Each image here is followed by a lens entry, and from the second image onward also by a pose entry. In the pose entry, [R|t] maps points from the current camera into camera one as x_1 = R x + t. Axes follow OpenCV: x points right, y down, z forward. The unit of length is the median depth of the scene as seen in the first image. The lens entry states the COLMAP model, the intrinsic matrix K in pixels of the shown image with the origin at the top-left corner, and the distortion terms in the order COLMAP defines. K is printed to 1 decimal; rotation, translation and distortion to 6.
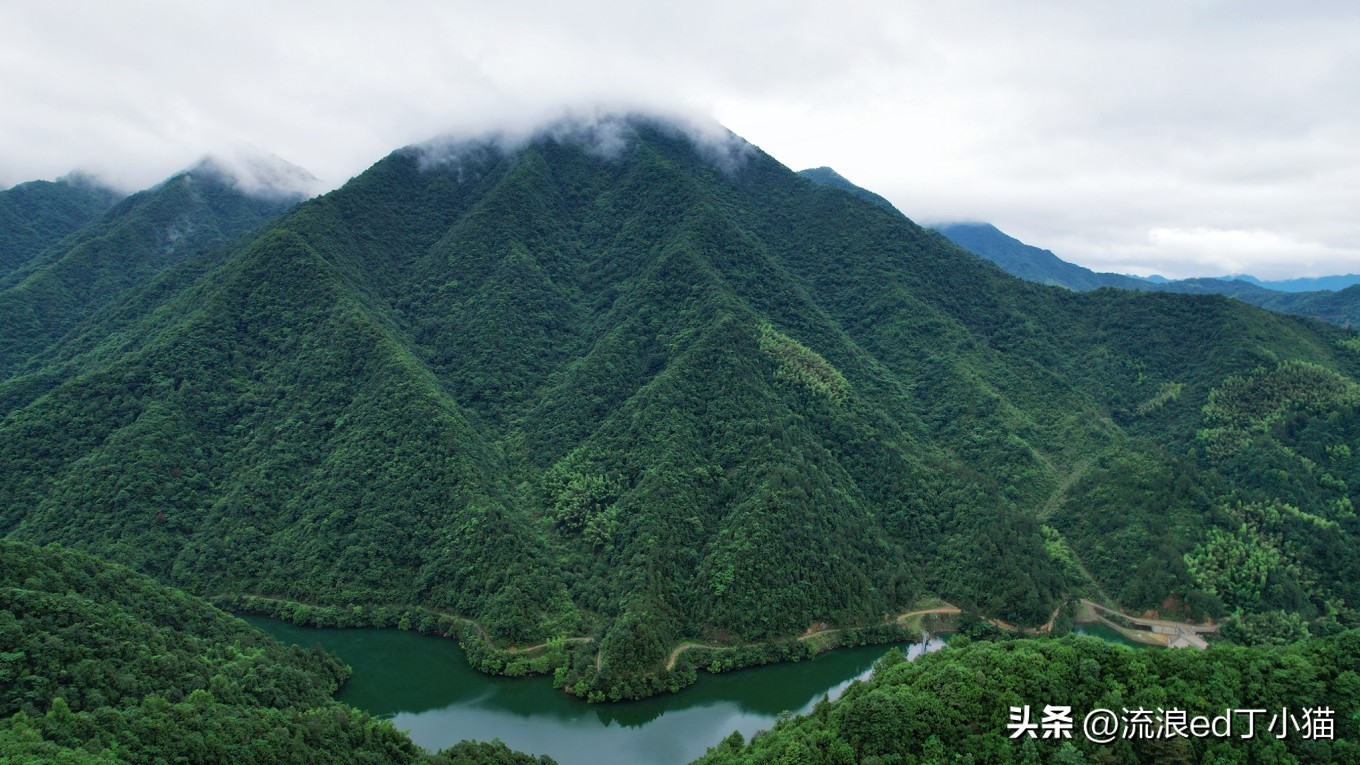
lens RADIAL K [[885.8, 0, 680.0], [0, 885.8, 382.5], [0, 0, 1]] dist [-0.043757, 0.002360]
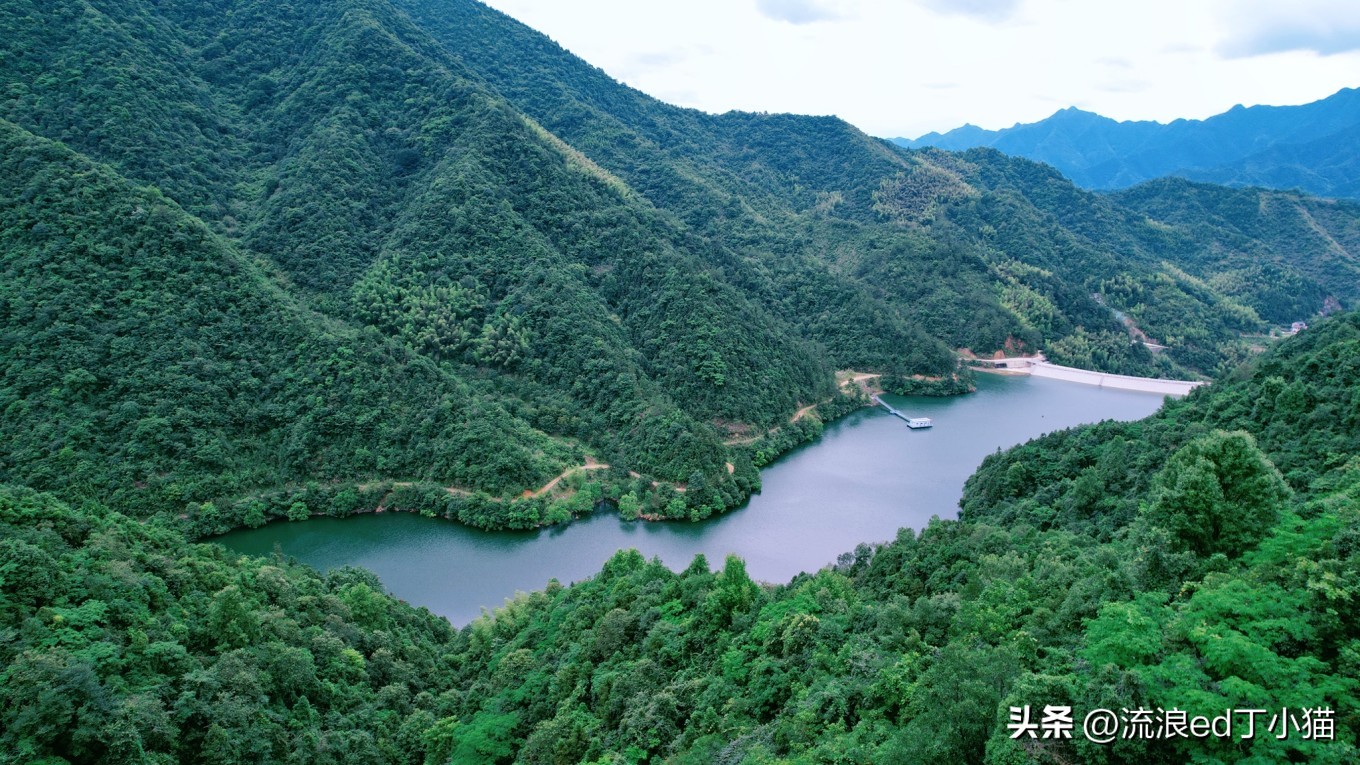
lens RADIAL K [[885.8, 0, 680.0], [0, 885.8, 382.5], [0, 0, 1]] dist [-0.043757, 0.002360]
pose [[0.799498, -0.139251, 0.584305, -0.390767], [0.064157, 0.986989, 0.147433, 0.089713], [-0.597233, -0.080385, 0.798029, 0.280240]]
